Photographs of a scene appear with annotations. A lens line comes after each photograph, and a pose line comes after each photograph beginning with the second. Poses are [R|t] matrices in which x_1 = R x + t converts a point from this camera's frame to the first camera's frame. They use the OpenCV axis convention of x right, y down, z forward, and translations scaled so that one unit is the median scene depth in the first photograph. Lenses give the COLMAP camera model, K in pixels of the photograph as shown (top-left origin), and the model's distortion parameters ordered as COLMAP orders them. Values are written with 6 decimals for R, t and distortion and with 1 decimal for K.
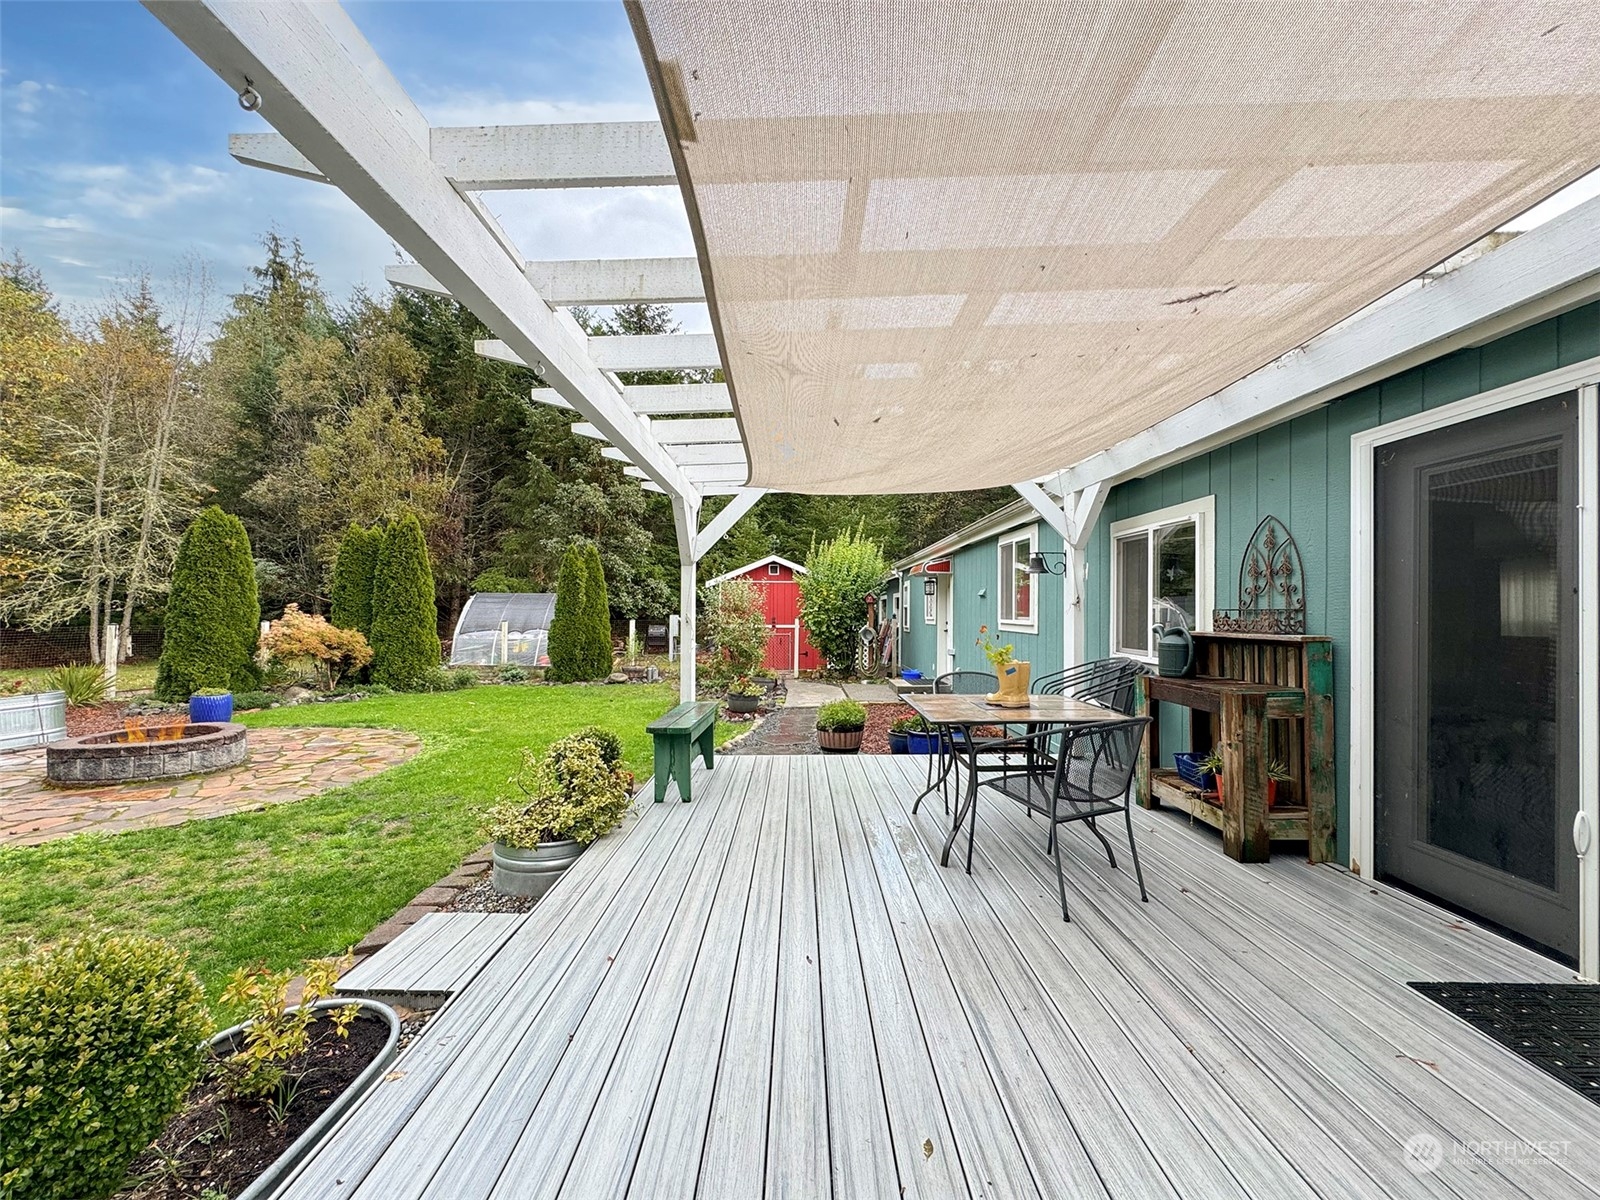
lens RADIAL K [[654.2, 0, 814.1], [0, 654.2, 610.2], [0, 0, 1]] dist [-0.002546, 0.000939]
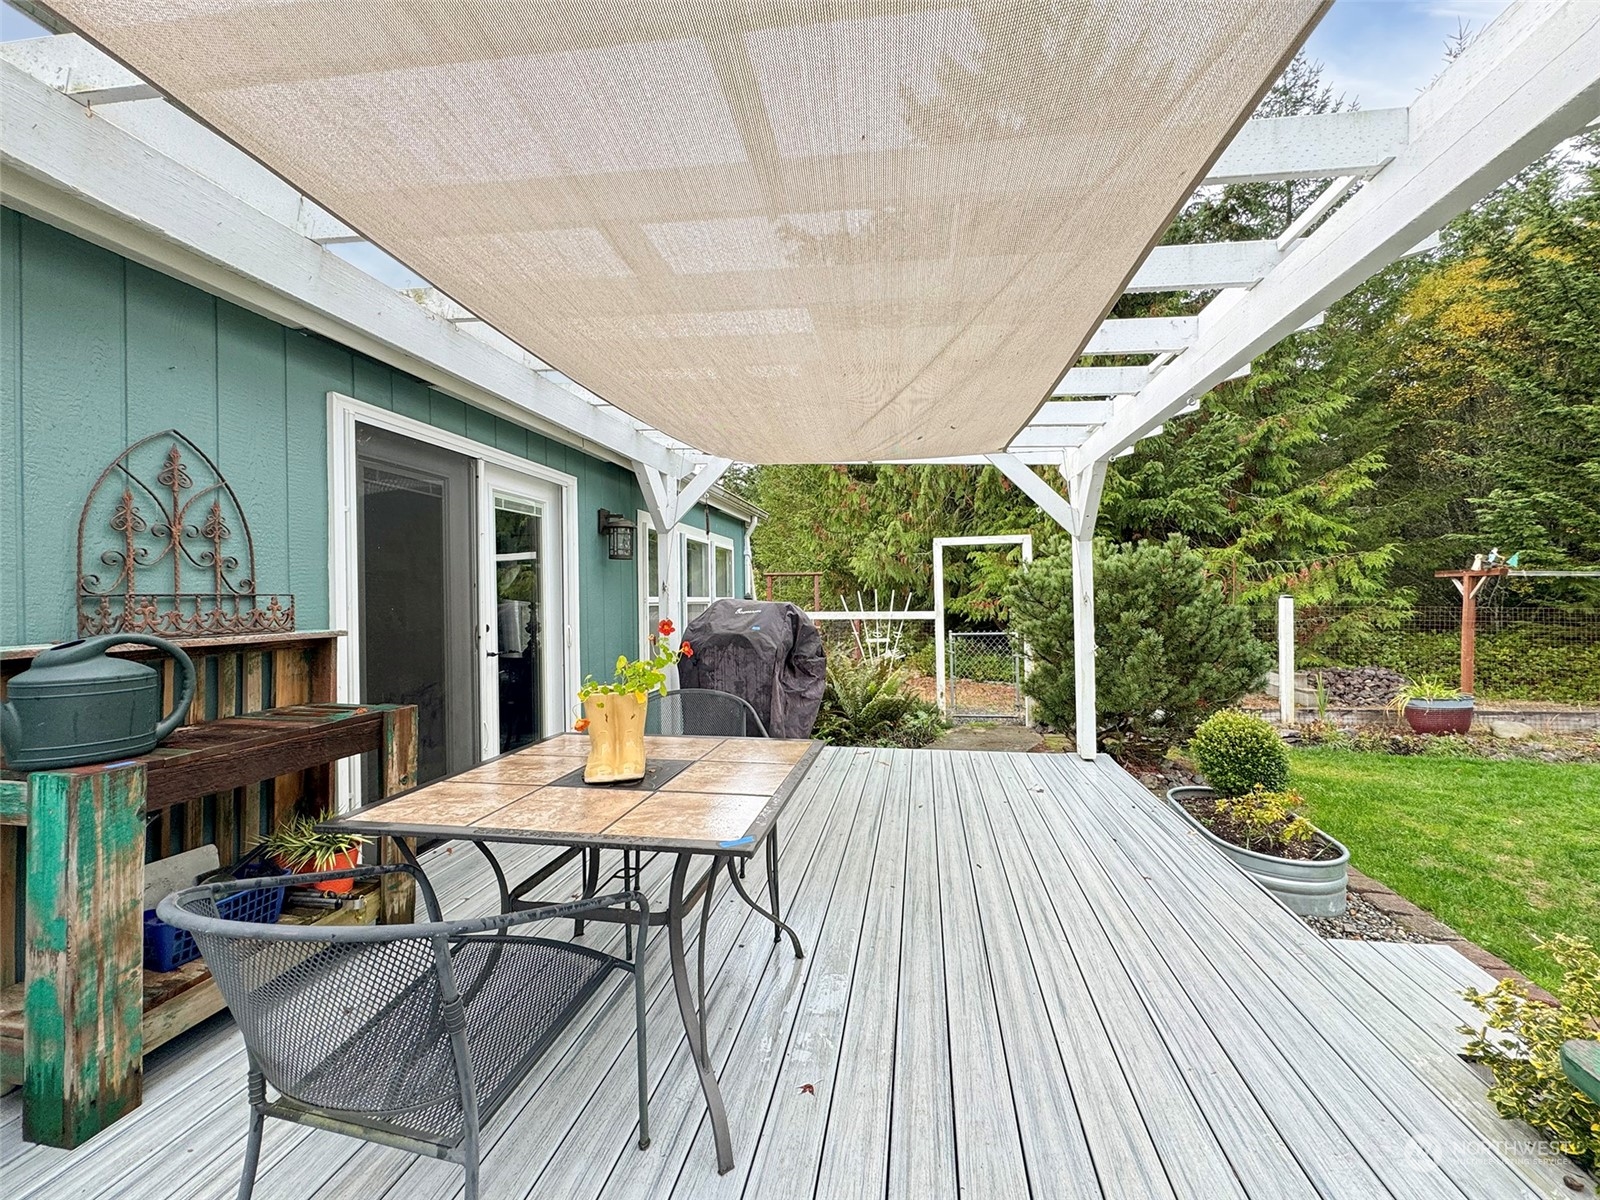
lens RADIAL K [[654.2, 0, 807.3], [0, 654.2, 595.7], [0, 0, 1]] dist [-0.002546, 0.000939]
pose [[-0.981307, 0.005860, 0.192362, 0.051520], [0.004899, 0.999973, -0.005473, 0.006132], [-0.192389, -0.004429, -0.981309, 1.627825]]
